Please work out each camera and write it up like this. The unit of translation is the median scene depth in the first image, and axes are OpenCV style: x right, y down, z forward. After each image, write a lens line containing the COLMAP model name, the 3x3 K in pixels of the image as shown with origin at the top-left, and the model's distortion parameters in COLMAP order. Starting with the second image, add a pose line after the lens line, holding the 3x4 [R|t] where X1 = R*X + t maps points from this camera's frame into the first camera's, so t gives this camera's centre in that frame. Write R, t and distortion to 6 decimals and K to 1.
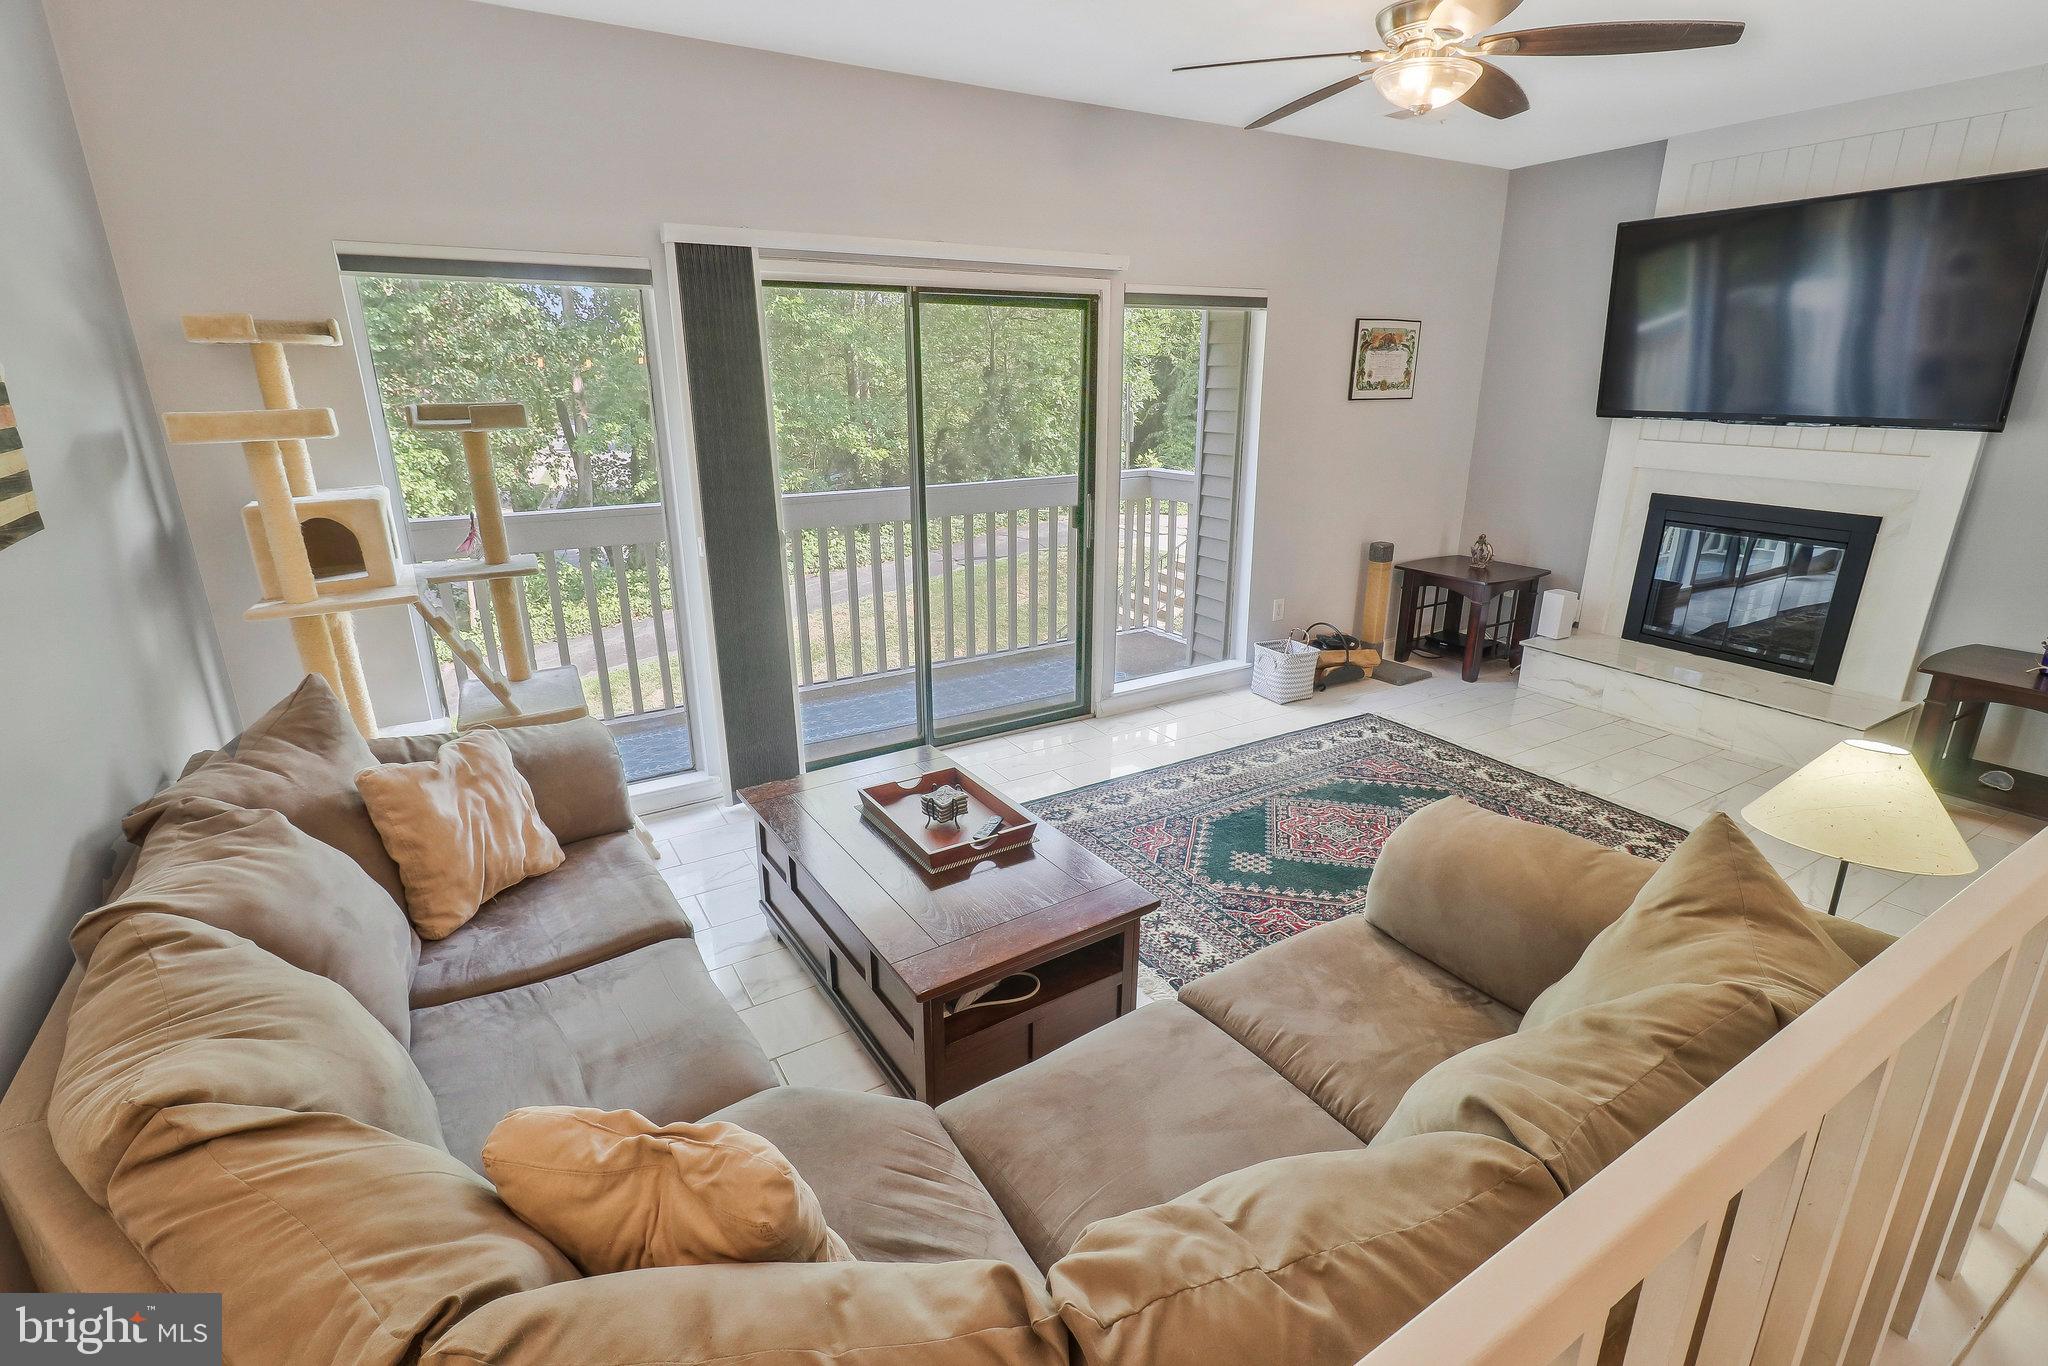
lens RADIAL K [[966.0, 0, 1017.9], [0, 966.0, 671.5], [0, 0, 1]] dist [0.003811, -0.000232]
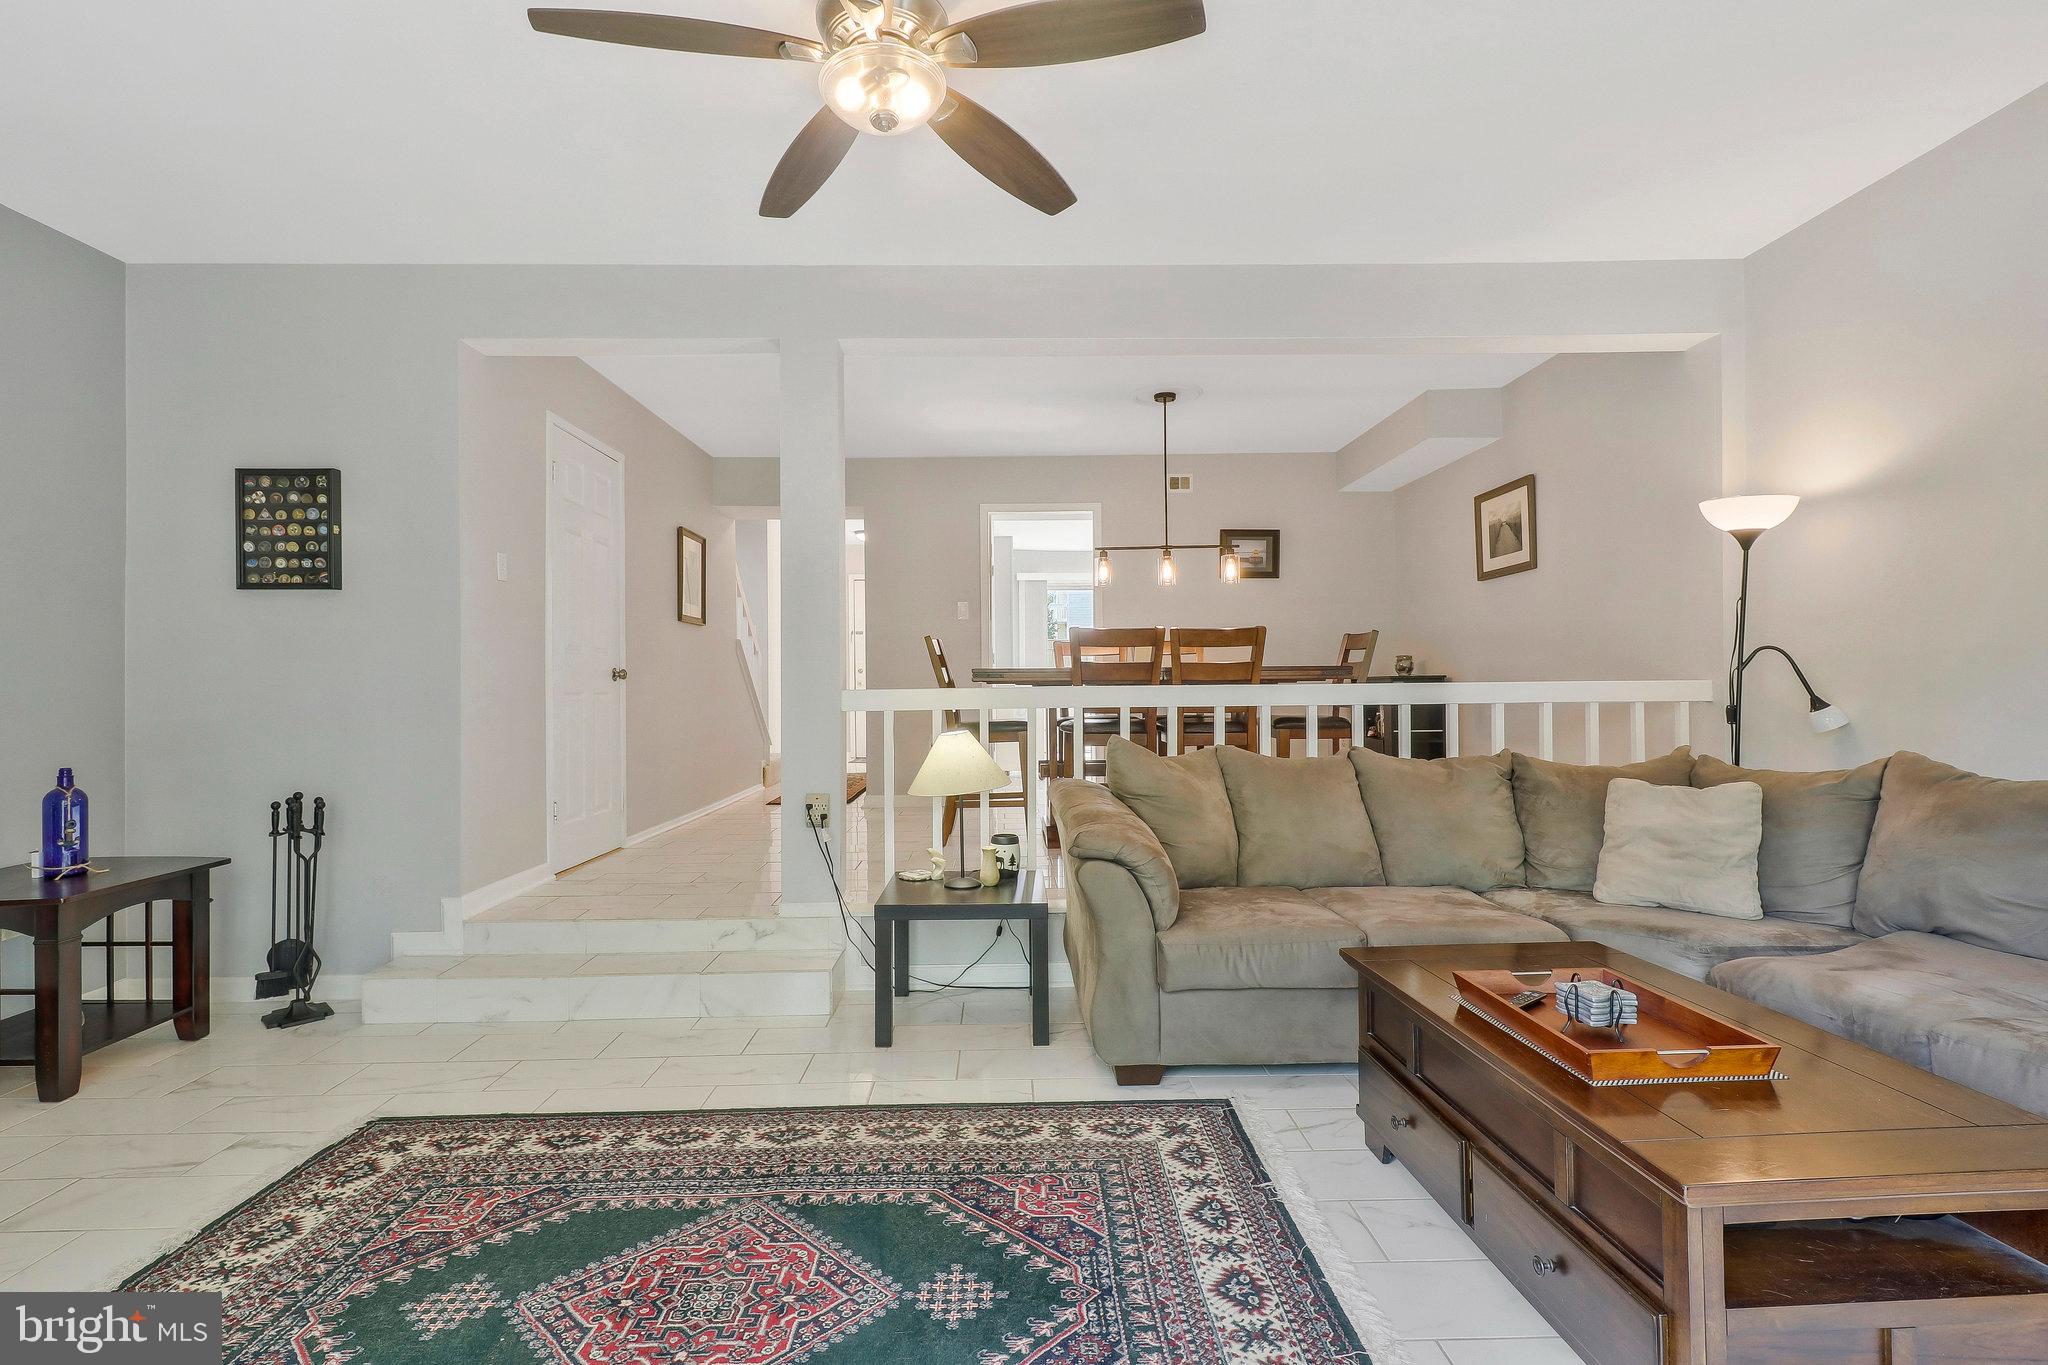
lens RADIAL K [[967.2, 0, 1016.9], [0, 967.2, 681.2], [0, 0, 1]] dist [0.003316, -0.000302]
pose [[-0.862900, 0.012593, 0.505217, -0.052656], [0.165512, 0.951598, 0.258972, -0.232607], [-0.477502, 0.307087, -0.823219, 1.233285]]
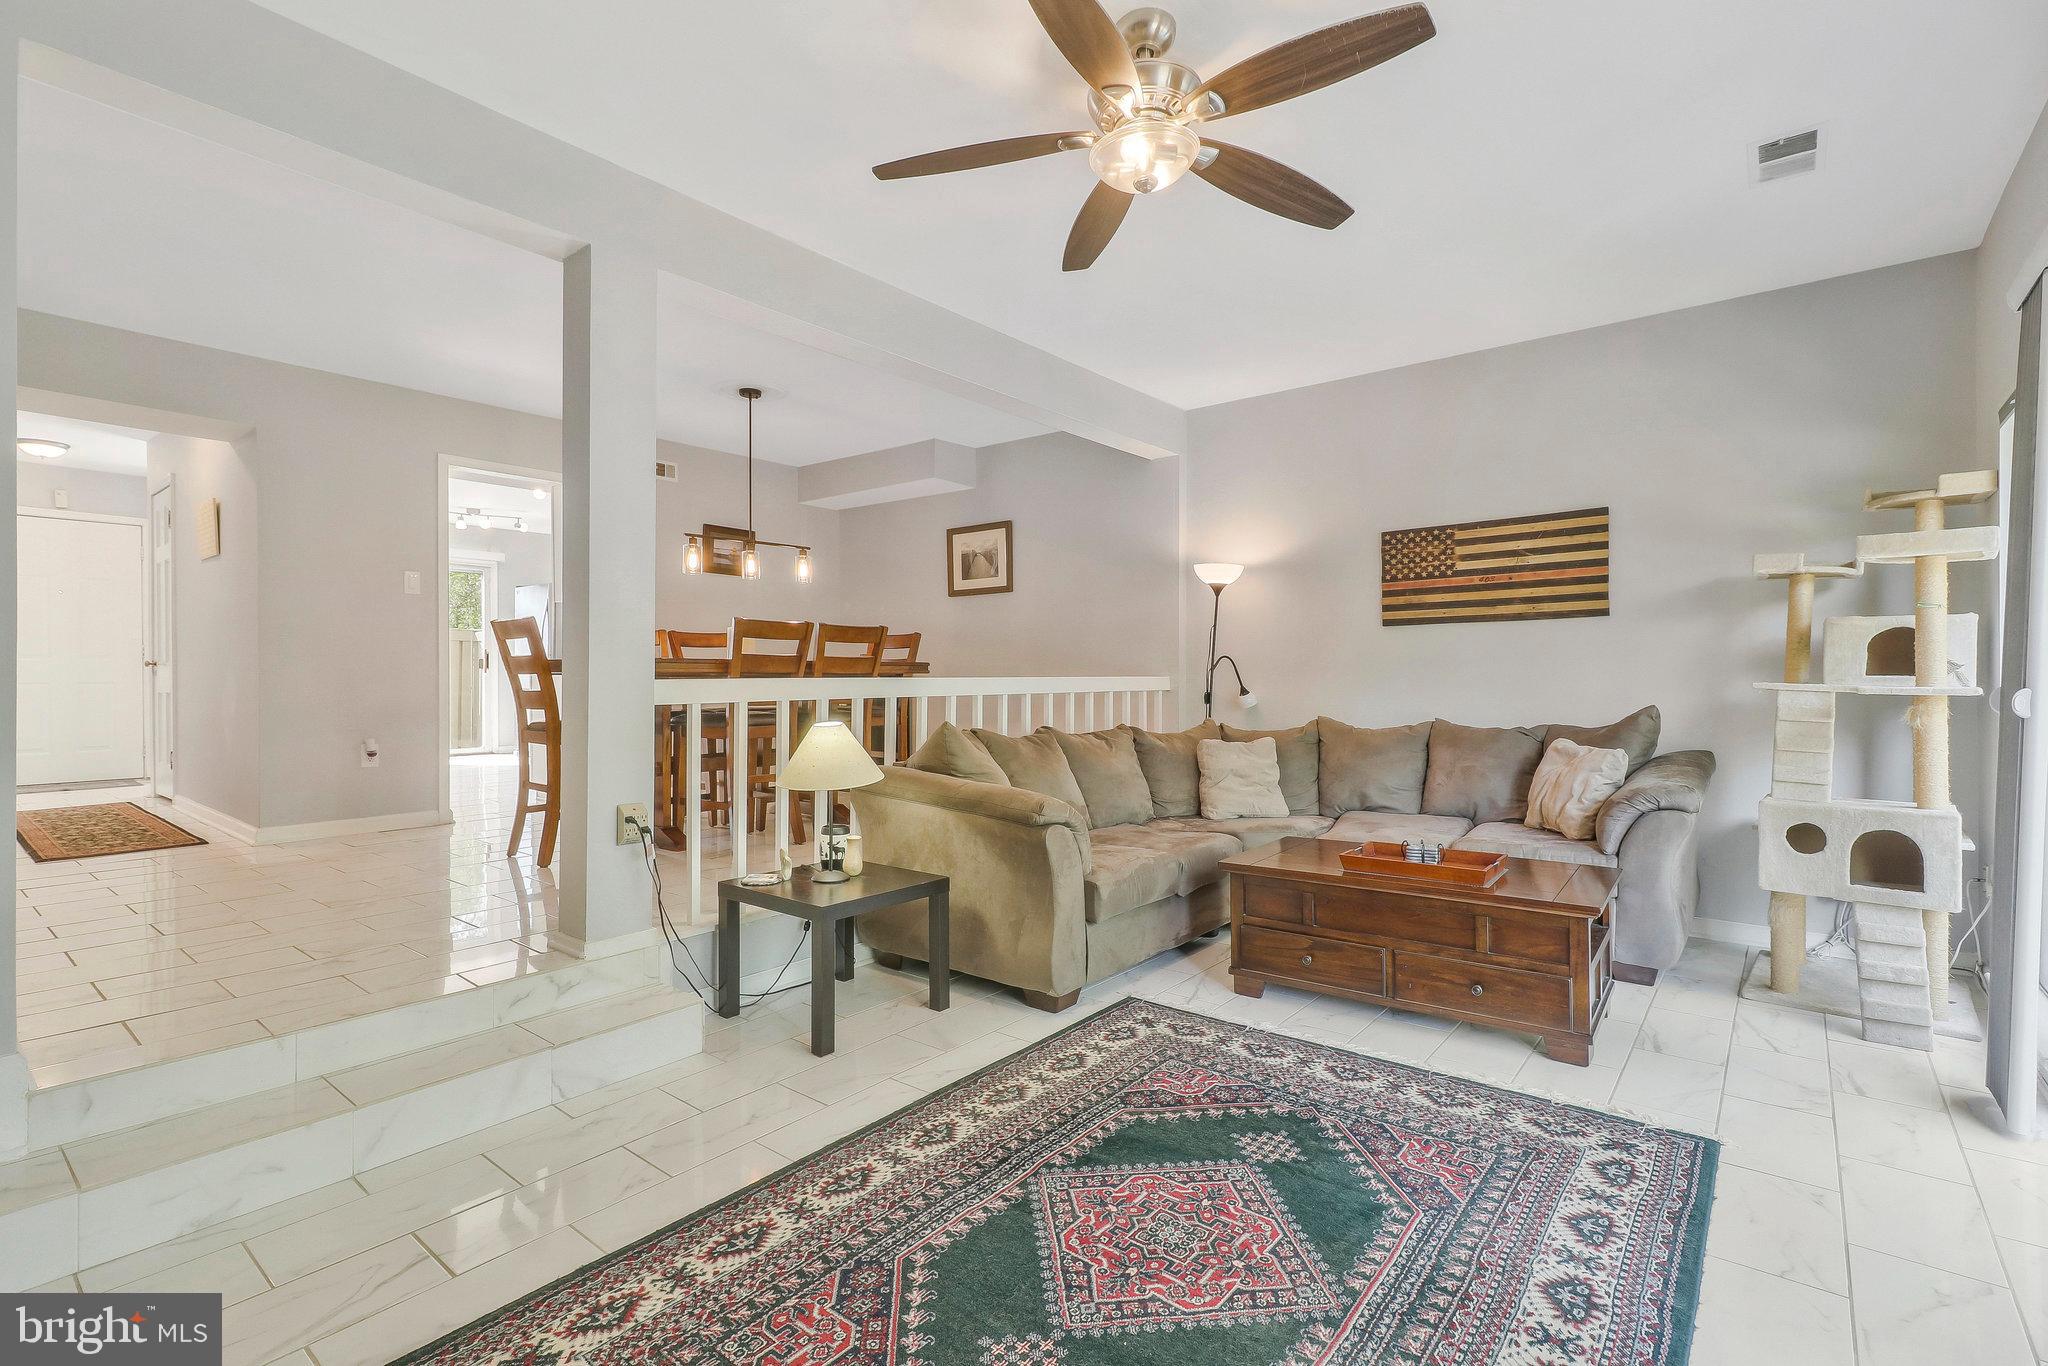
lens RADIAL K [[942.5, 0, 1015.6], [0, 942.5, 682.3], [0, 0, 1]] dist [0.003735, 0.000253]
pose [[-0.943621, 0.005921, -0.330974, 0.585085], [-0.097715, 0.950305, 0.295589, -0.270085], [0.316276, 0.311265, -0.896149, 1.346579]]
